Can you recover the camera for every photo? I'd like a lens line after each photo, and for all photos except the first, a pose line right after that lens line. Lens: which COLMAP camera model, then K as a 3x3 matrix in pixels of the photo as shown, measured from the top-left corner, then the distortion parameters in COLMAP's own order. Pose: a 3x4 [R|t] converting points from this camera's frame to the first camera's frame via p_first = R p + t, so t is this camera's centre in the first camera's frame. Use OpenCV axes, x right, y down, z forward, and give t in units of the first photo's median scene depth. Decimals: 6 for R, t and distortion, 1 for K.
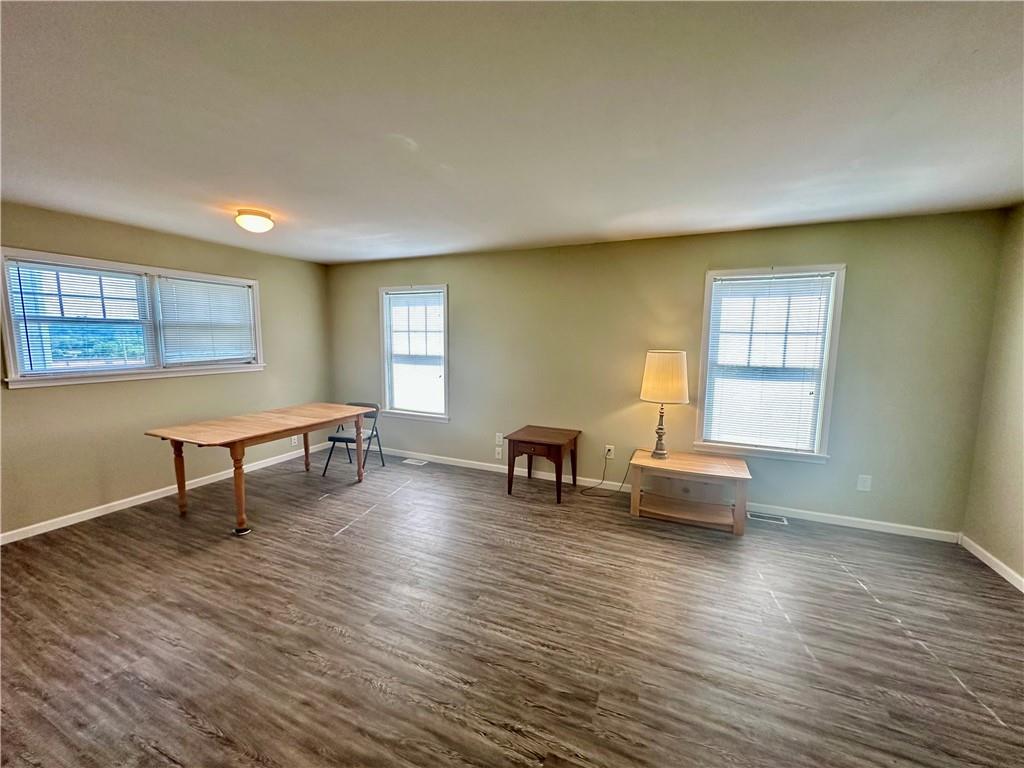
lens RADIAL K [[411.5, 0, 505.9], [0, 411.5, 381.5], [0, 0, 1]] dist [0.003566, 0.000055]
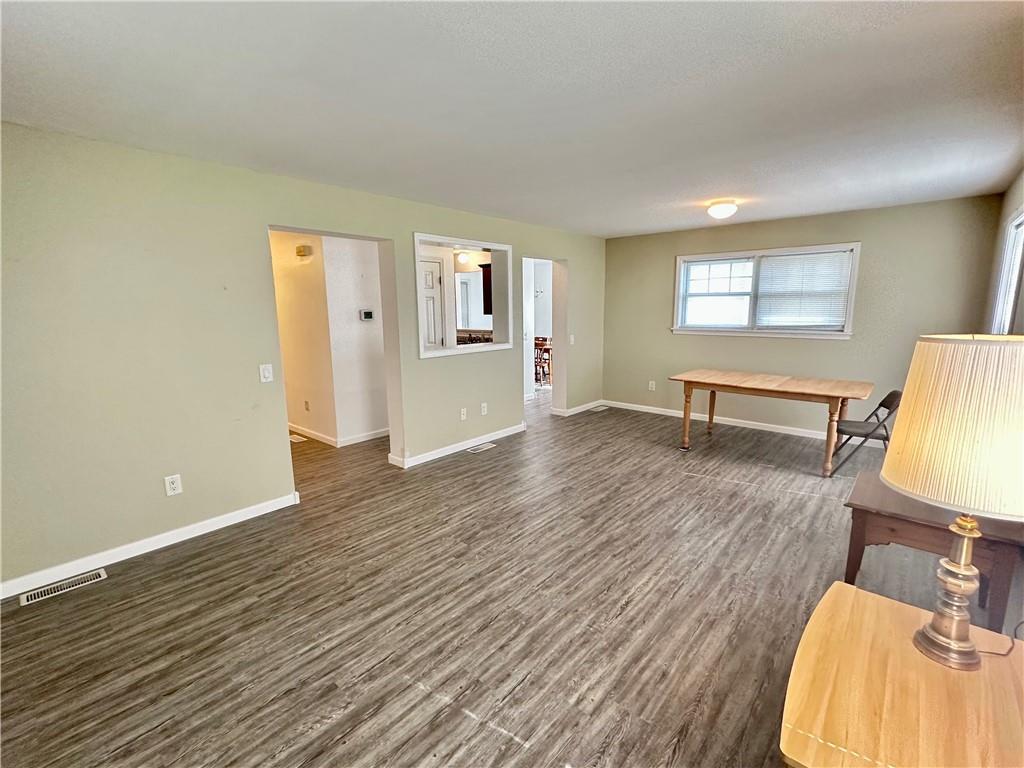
lens RADIAL K [[458.5, 0, 513.1], [0, 458.5, 385.2], [0, 0, 1]] dist [0.000091, 0.000502]
pose [[-0.297261, 0.154856, -0.942155, 0.962176], [-0.098121, 0.976581, 0.191473, -0.077962], [0.949741, 0.149362, -0.275105, 0.891914]]
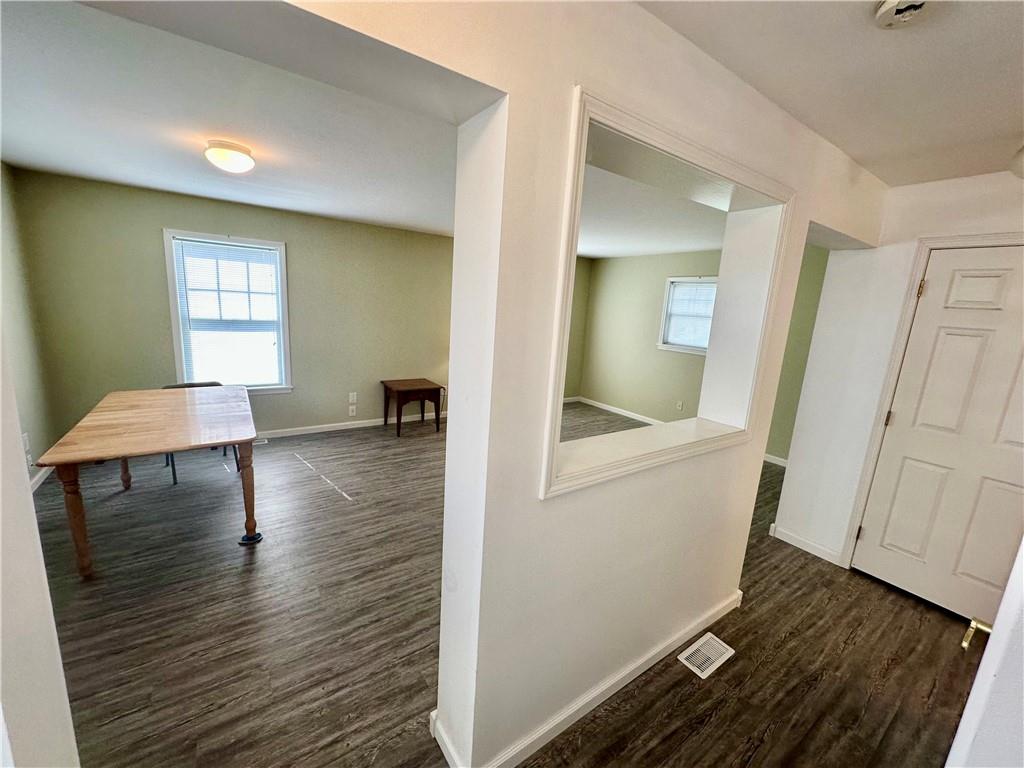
lens RADIAL K [[411.5, 0, 508.5], [0, 411.5, 389.1], [0, 0, 1]] dist [0.003566, 0.000055]
pose [[0.514459, -0.147967, 0.844652, -1.092916], [0.039615, 0.988049, 0.148959, -0.045273], [-0.856599, -0.043172, 0.514173, 0.135096]]
